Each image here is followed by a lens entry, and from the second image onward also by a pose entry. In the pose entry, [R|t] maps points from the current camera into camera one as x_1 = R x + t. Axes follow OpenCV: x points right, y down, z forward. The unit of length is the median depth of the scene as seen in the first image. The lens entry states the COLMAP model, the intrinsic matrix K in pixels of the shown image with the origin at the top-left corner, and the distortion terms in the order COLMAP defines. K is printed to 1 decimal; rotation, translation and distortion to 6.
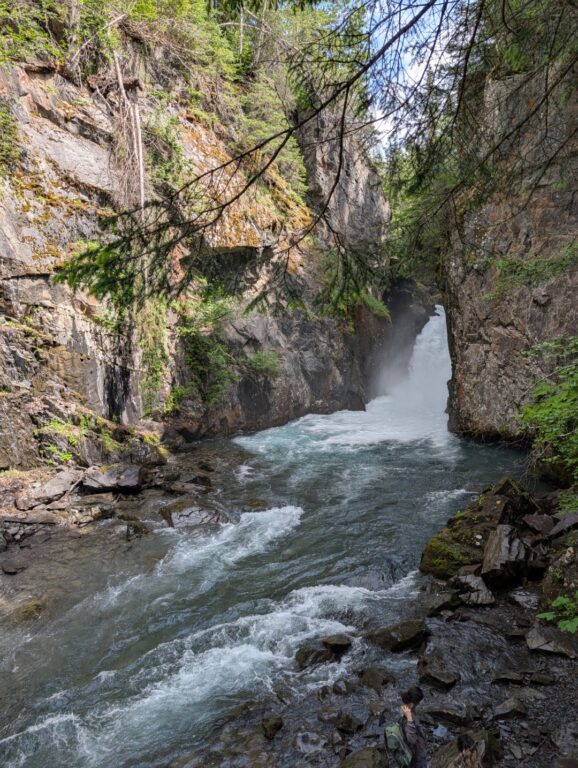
lens RADIAL K [[556.6, 0, 268.5], [0, 556.6, 380.6], [0, 0, 1]] dist [0.056499, -0.072719]
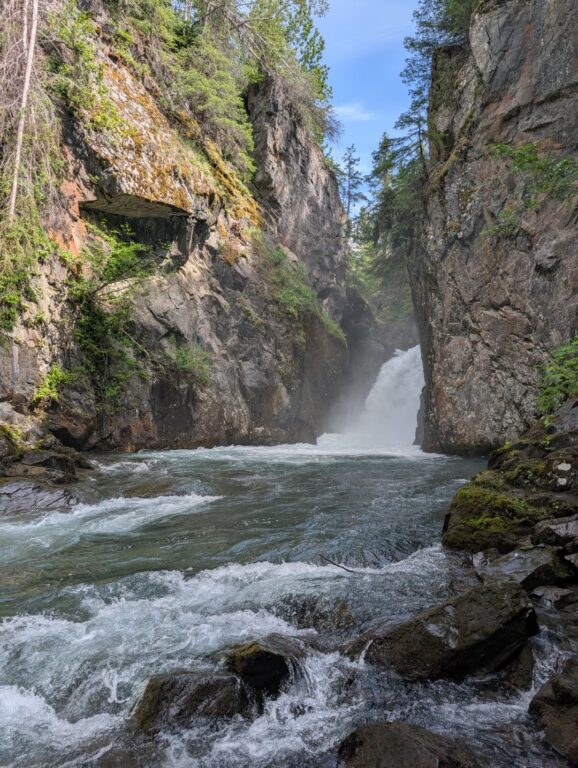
lens RADIAL K [[566.5, 0, 288.8], [0, 566.5, 393.9], [0, 0, 1]] dist [0.031405, -0.029035]
pose [[0.990168, 0.053546, 0.129232, 0.034891], [-0.032723, 0.986868, -0.158178, 0.151741], [-0.136005, 0.152394, 0.978917, 0.269826]]
